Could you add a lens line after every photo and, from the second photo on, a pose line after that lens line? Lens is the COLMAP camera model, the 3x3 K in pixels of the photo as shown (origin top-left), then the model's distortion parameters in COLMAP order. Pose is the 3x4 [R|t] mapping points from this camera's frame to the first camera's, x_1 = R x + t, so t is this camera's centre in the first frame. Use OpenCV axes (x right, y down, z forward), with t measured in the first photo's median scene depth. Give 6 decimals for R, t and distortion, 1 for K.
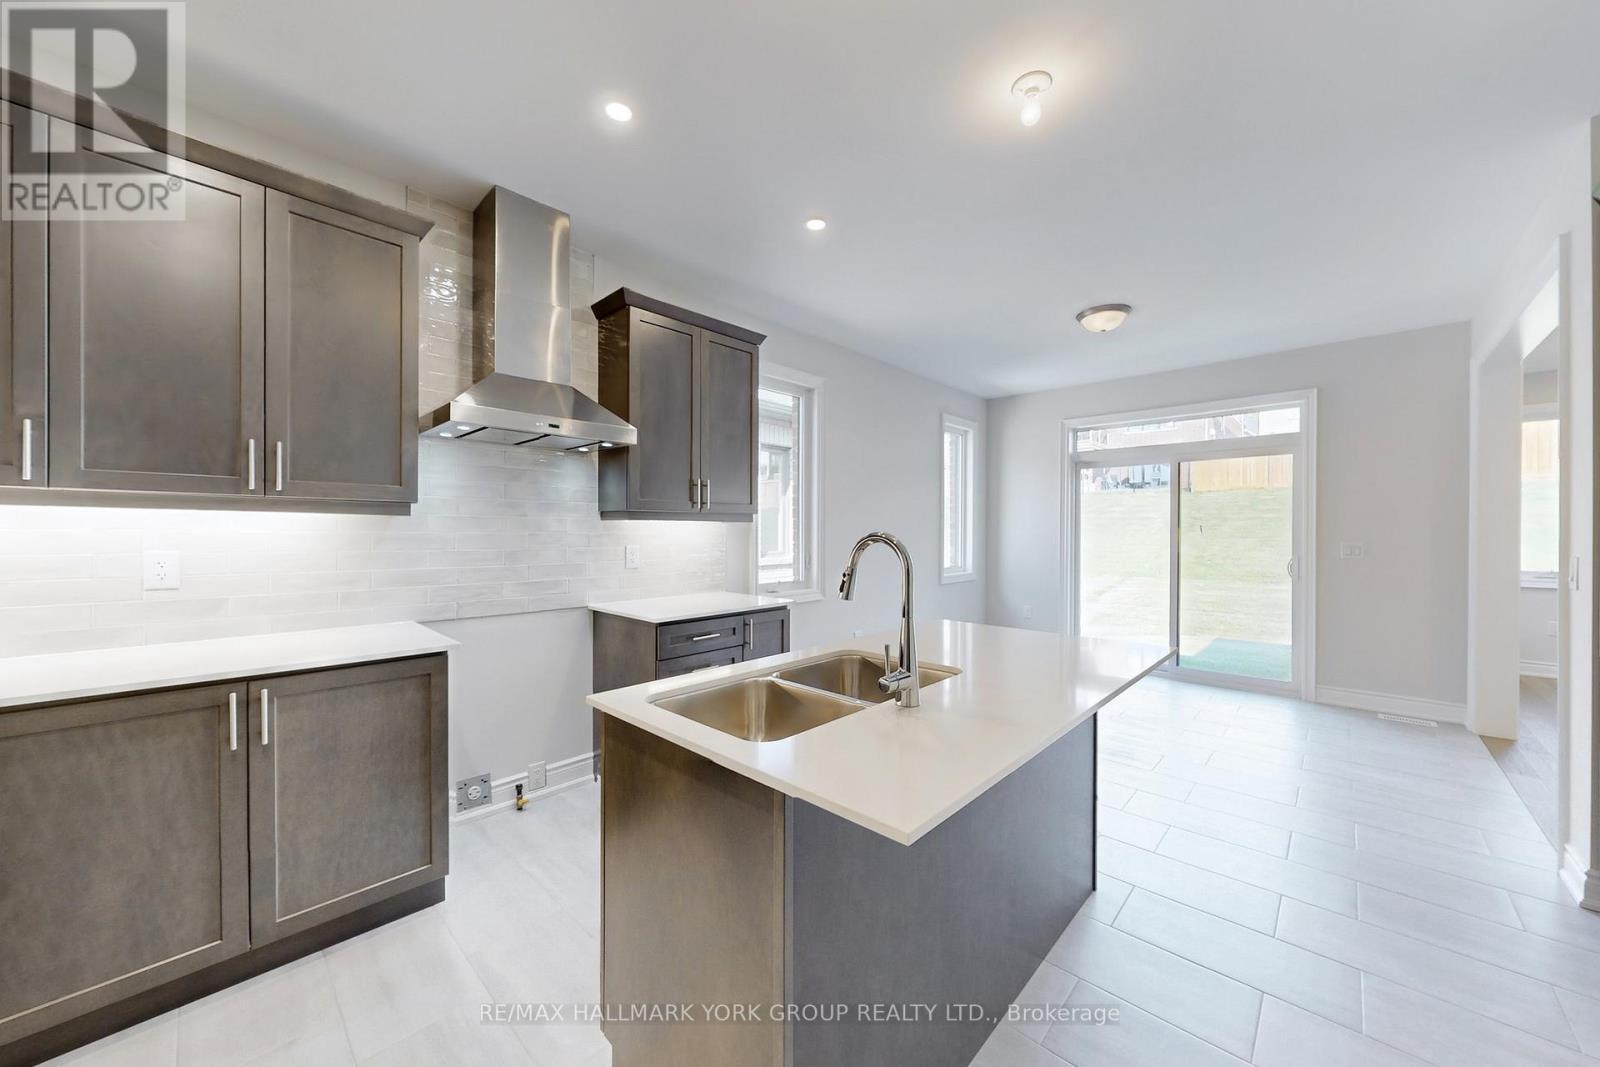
lens RADIAL K [[578.4, 0, 854.6], [0, 578.4, 533.4], [0, 0, 1]] dist [0.000173, 0.000010]
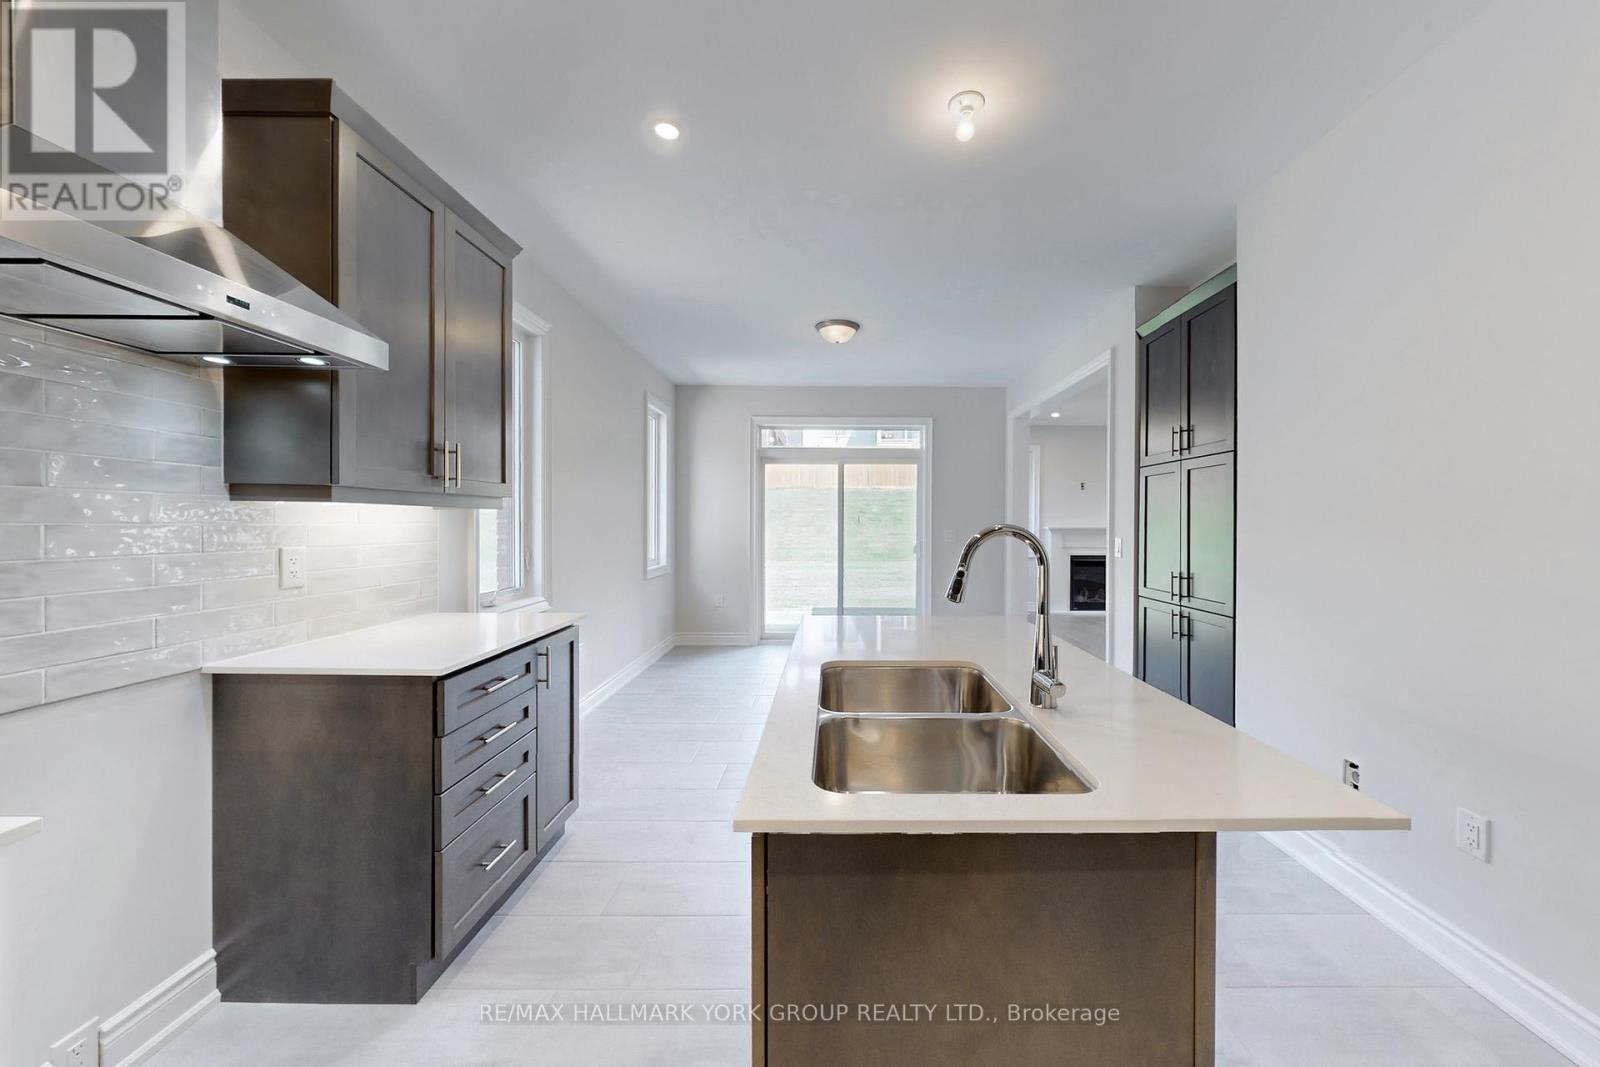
lens RADIAL K [[553.5, 0, 829.2], [0, 553.5, 526.8], [0, 0, 1]] dist [-0.000104, -0.000088]
pose [[0.745541, -0.004501, 0.666445, -0.341062], [-0.000327, 0.999975, 0.007119, -0.002211], [-0.666460, -0.005525, 0.745520, 0.244688]]
